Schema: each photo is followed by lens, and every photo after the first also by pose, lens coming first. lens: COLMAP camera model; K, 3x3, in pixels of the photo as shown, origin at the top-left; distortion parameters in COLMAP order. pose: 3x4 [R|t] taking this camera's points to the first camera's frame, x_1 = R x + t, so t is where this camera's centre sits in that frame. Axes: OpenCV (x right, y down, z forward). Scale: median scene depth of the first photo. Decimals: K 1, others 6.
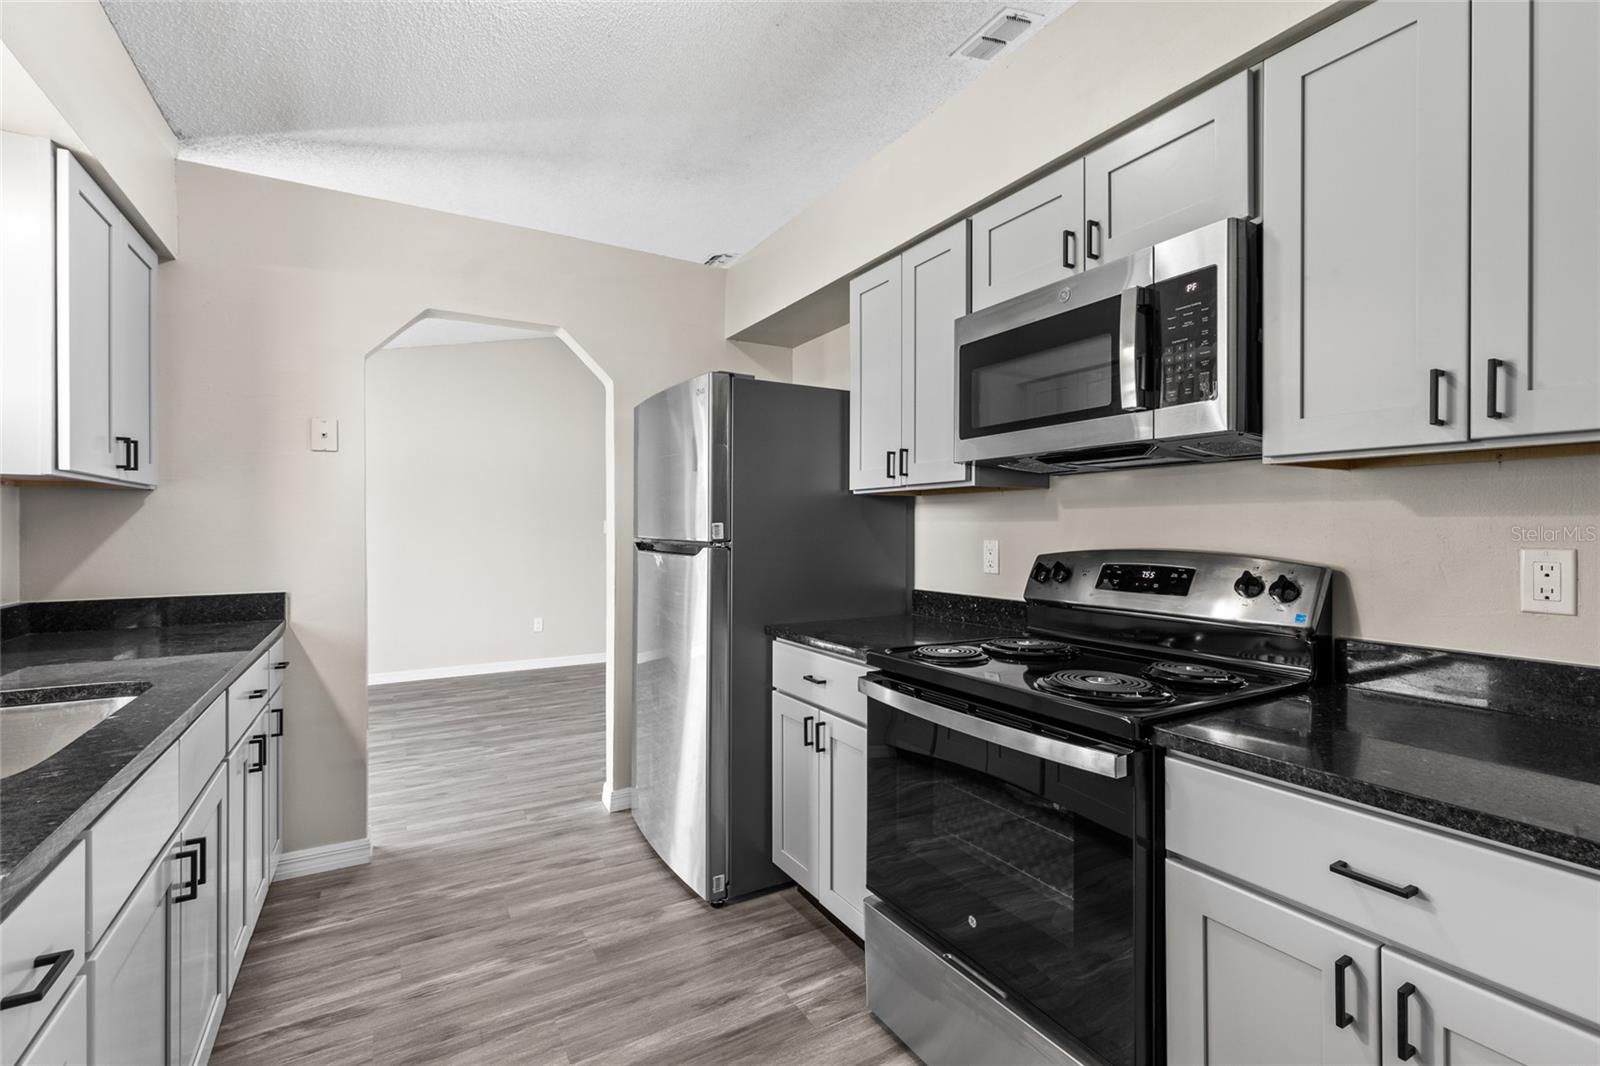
lens RADIAL K [[707.9, 0, 804.8], [0, 707.9, 535.8], [0, 0, 1]] dist [0.001559, -0.001062]
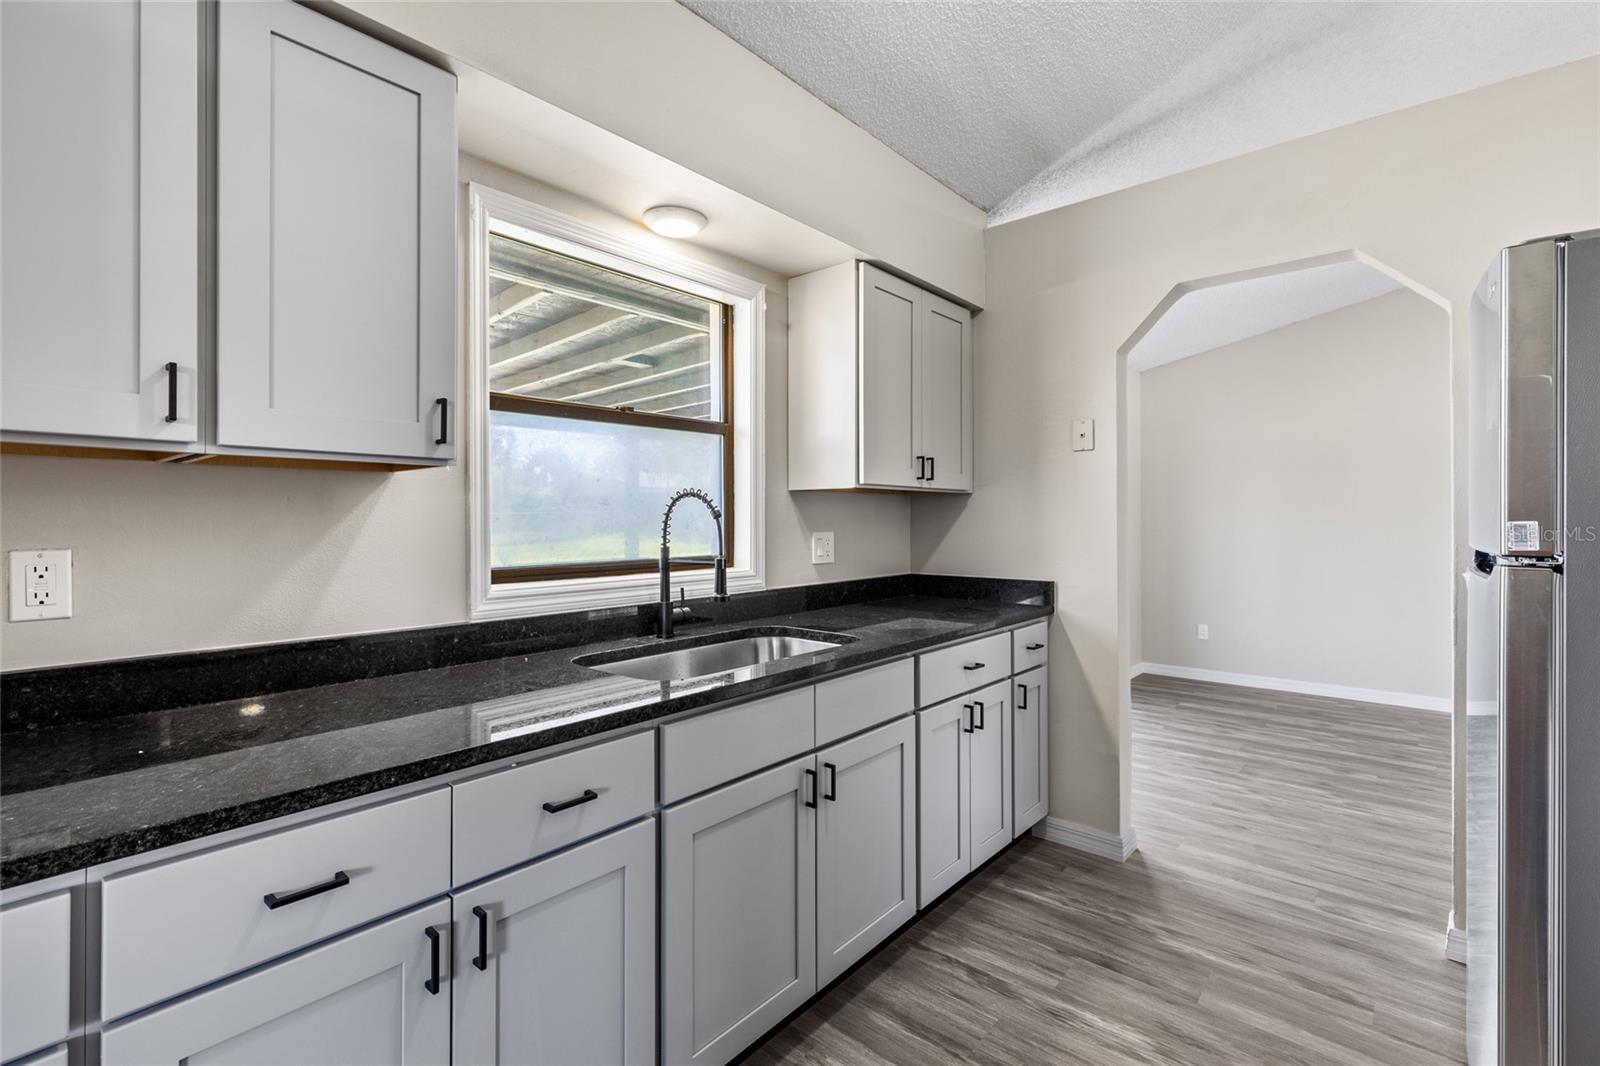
lens RADIAL K [[711.2, 0, 805.4], [0, 711.2, 523.3], [0, 0, 1]] dist [0.000456, -0.000490]
pose [[0.332812, 0.006730, -0.942969, 0.204300], [-0.012216, 0.999921, 0.002825, -0.010988], [0.942914, 0.010579, 0.332868, 0.295485]]
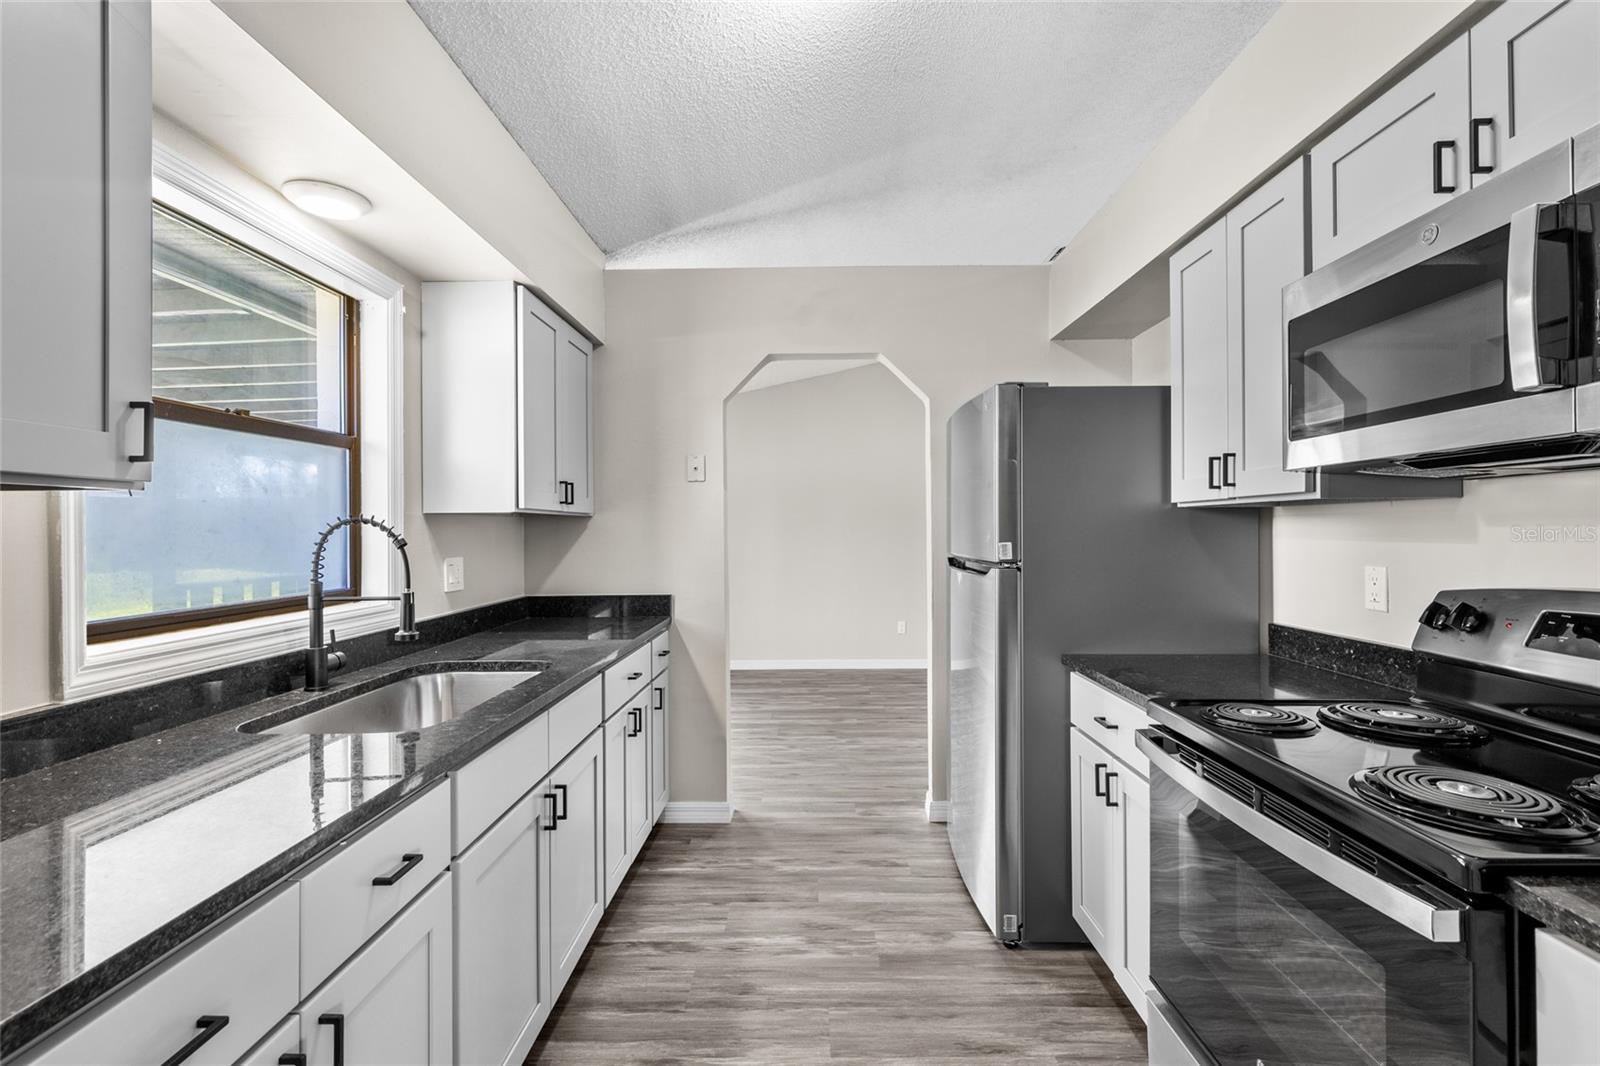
lens RADIAL K [[707.9, 0, 804.8], [0, 707.9, 535.8], [0, 0, 1]] dist [0.001559, -0.001062]
pose [[0.857844, -0.001763, -0.513907, 0.131723], [0.000135, 0.999995, -0.003205, -0.023775], [0.513910, 0.002679, 0.857840, 0.046674]]
